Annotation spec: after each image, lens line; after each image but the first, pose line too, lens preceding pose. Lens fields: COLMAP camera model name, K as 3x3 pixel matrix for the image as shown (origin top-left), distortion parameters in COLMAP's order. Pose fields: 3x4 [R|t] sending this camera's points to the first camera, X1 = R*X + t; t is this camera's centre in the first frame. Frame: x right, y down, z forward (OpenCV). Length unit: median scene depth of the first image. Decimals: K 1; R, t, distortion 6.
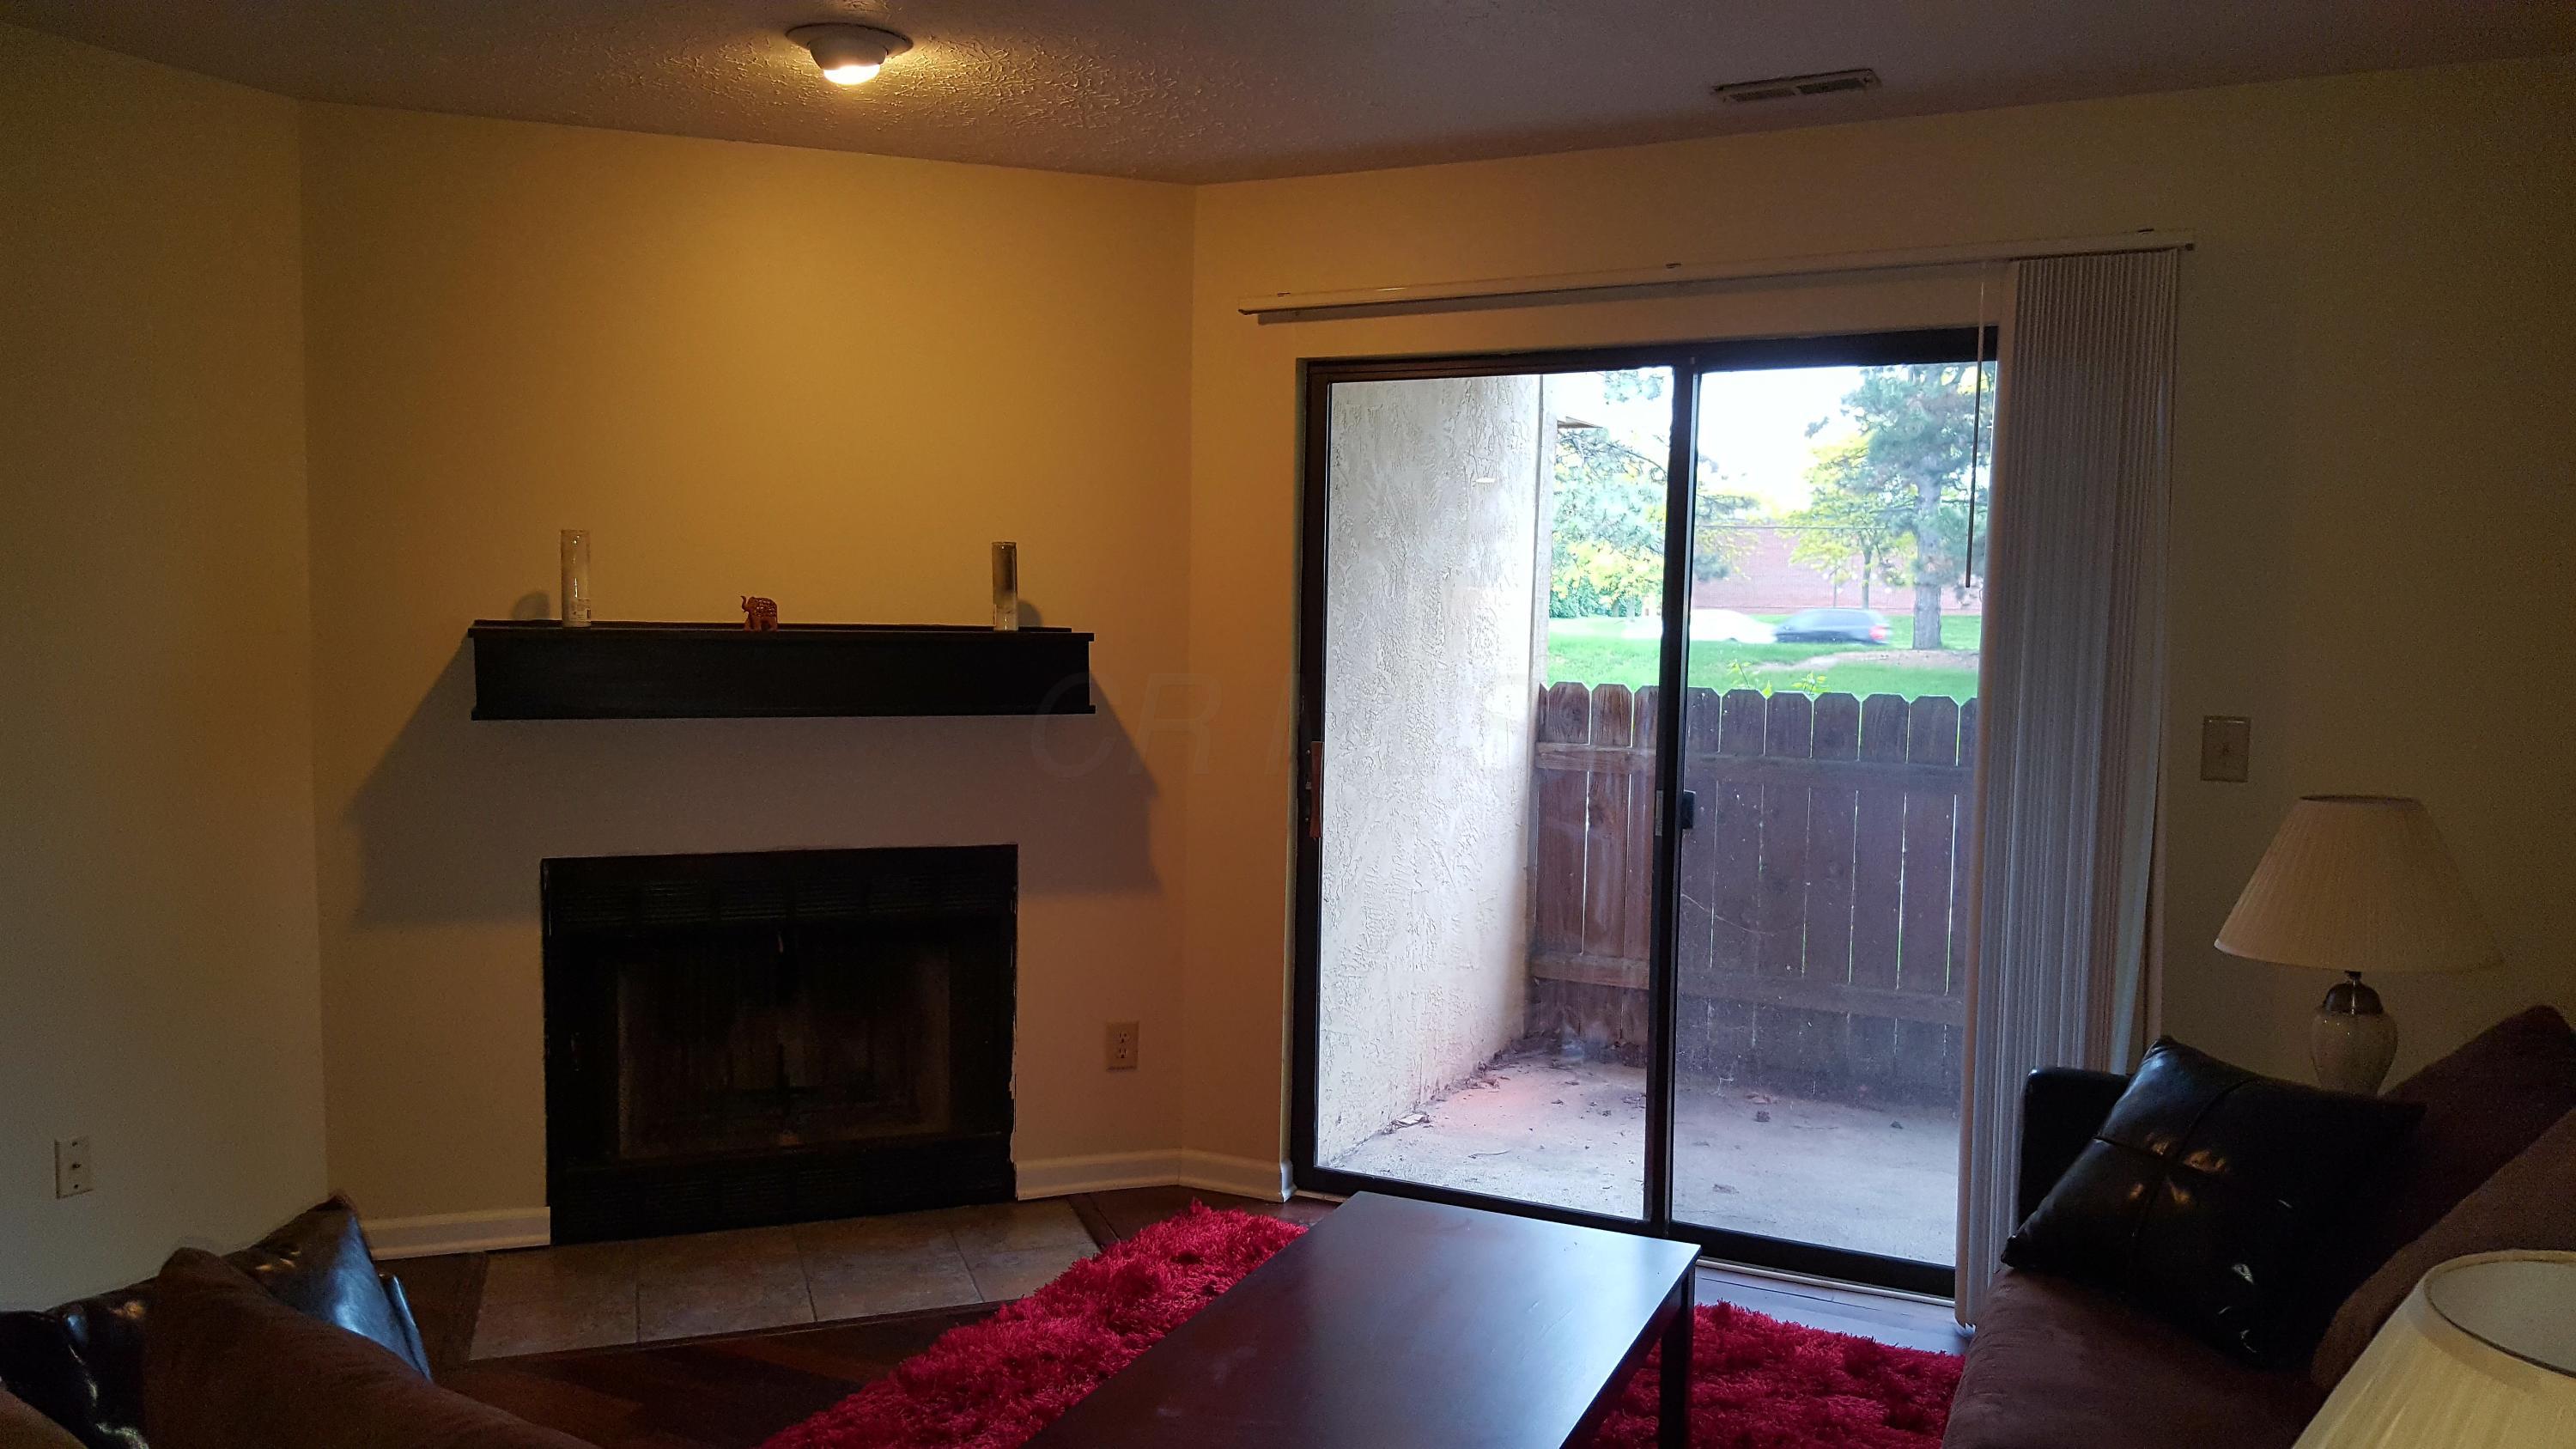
lens RADIAL K [[1971.8, 0, 1281.5], [0, 1971.8, 762.8], [0, 0, 1]] dist [0.151468, -0.229555]
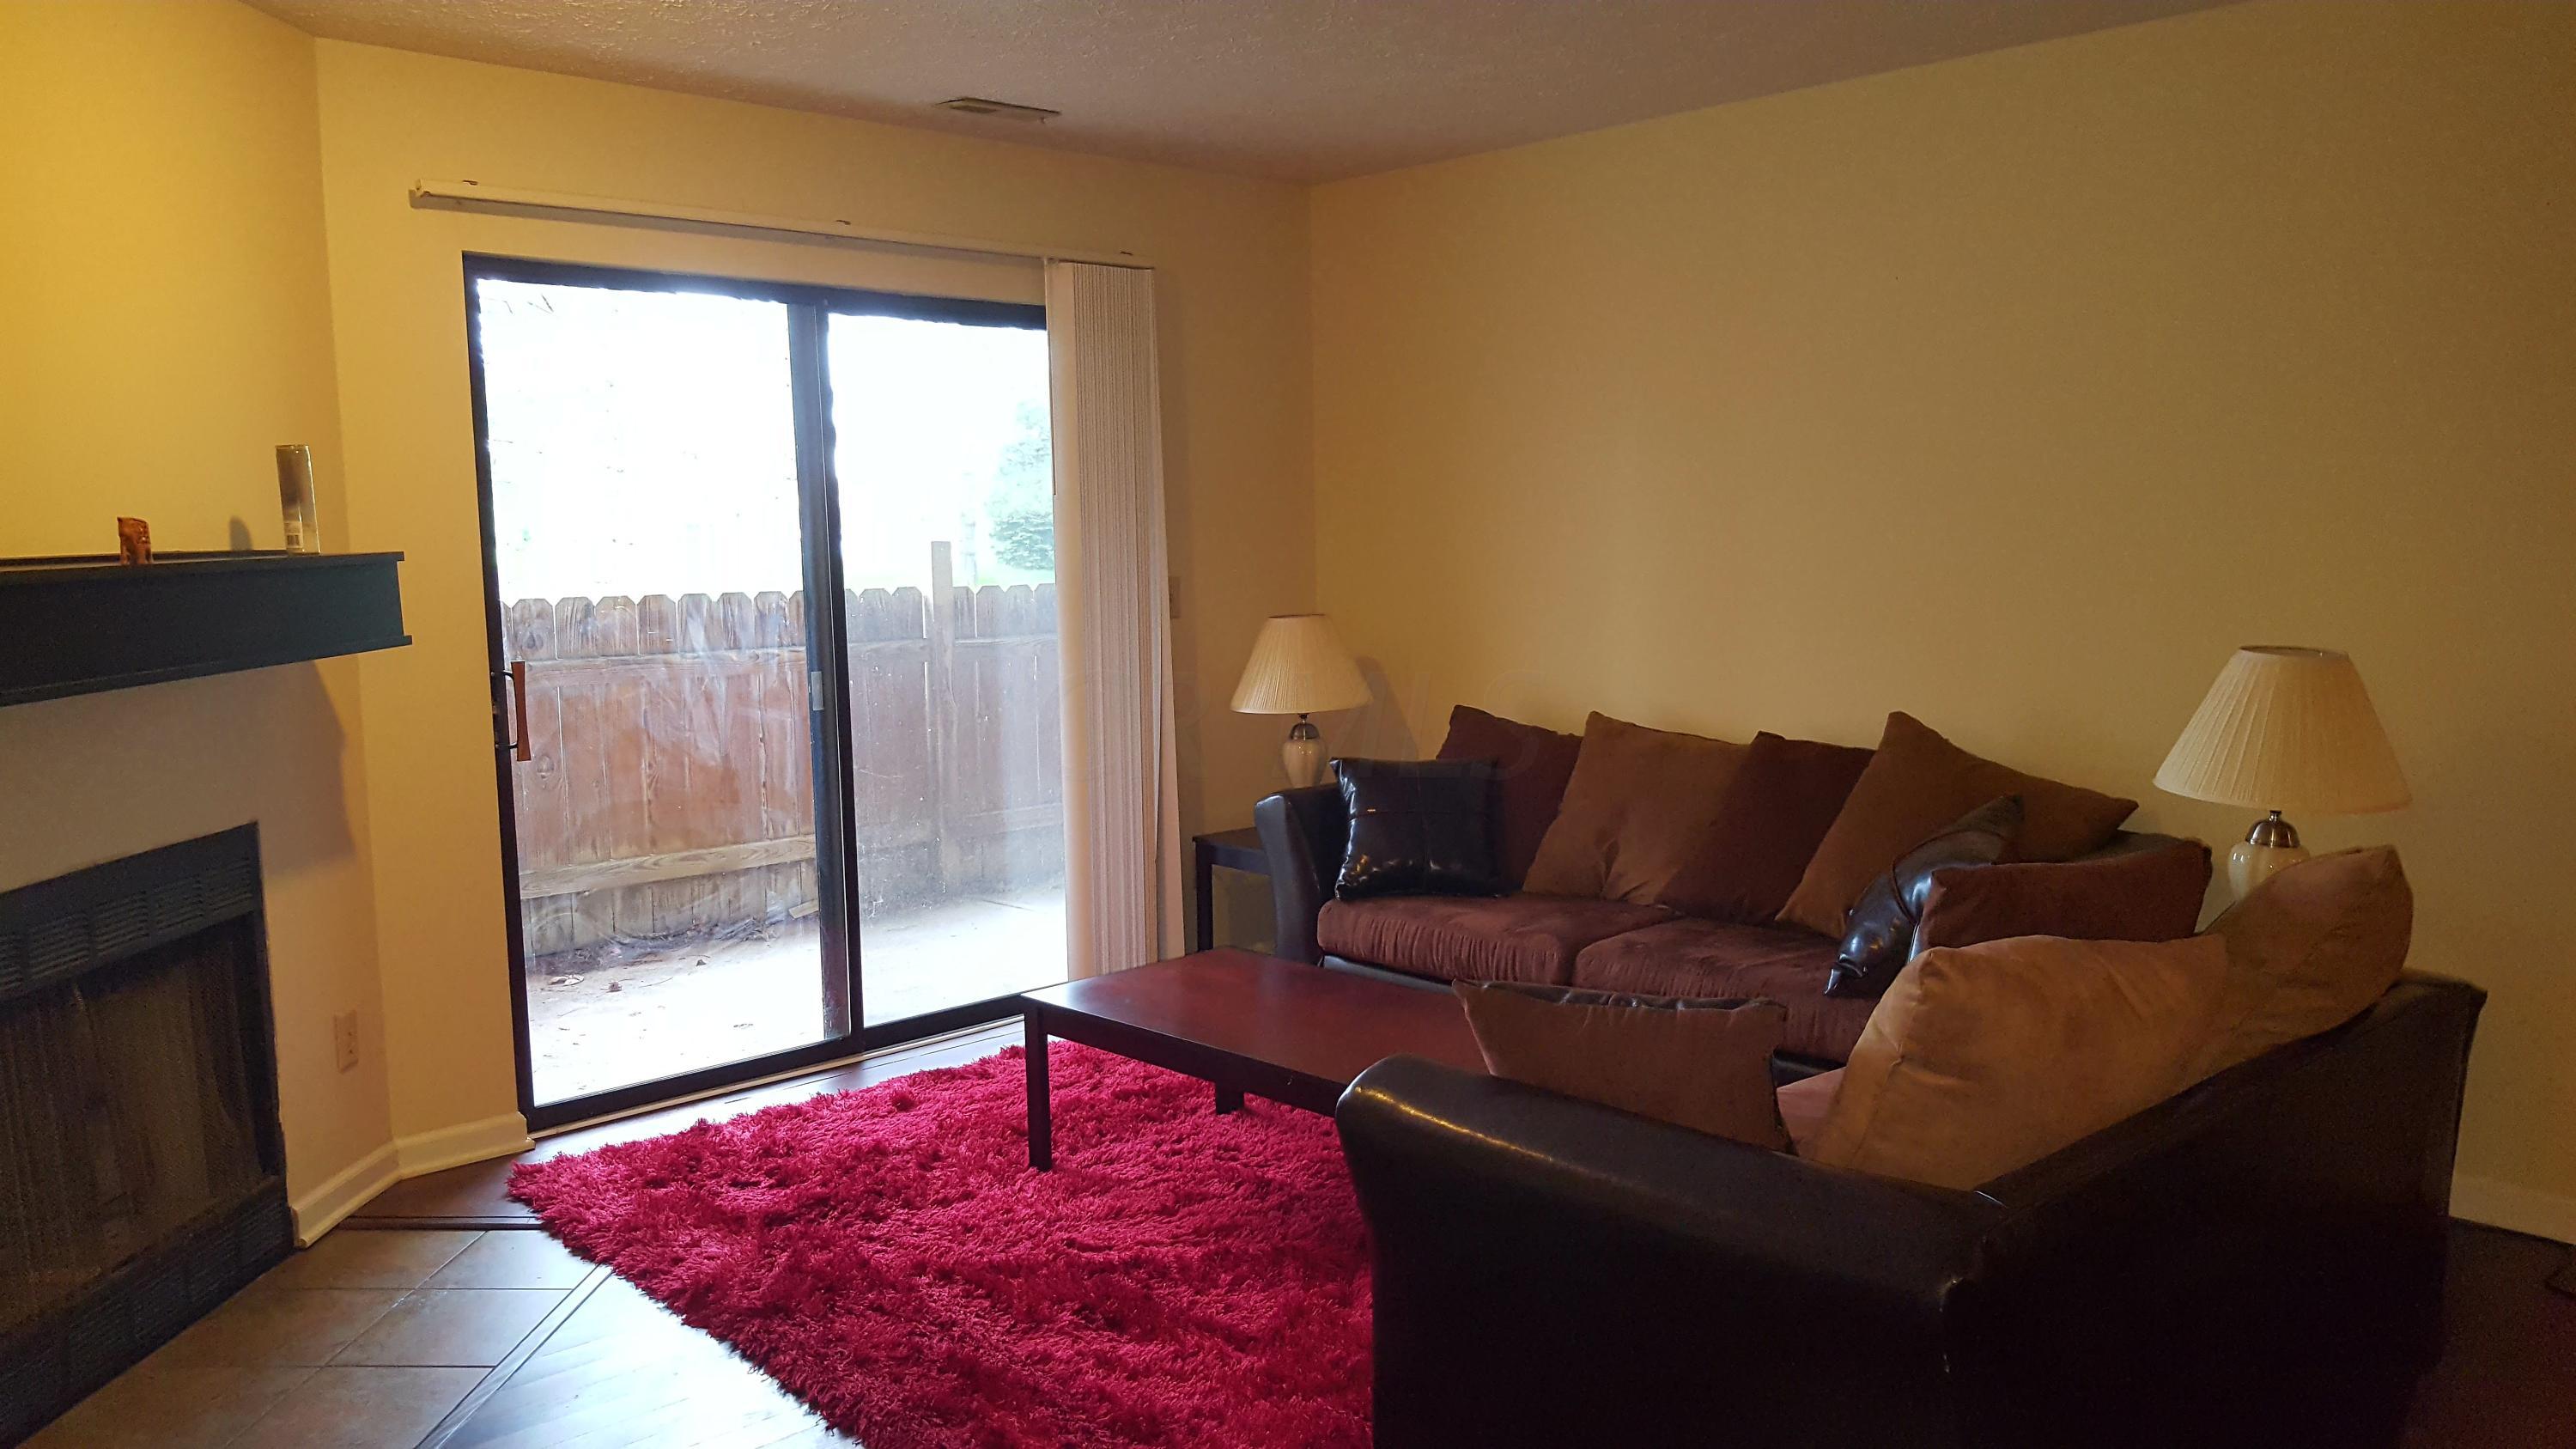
lens RADIAL K [[1953.0, 0, 1293.1], [0, 1953.0, 754.2], [0, 0, 1]] dist [0.230618, -0.439015]
pose [[0.325019, -0.131196, 0.936563, -0.778517], [0.103108, 0.989343, 0.102807, -0.027180], [-0.940070, 0.063153, 0.335082, 0.332207]]
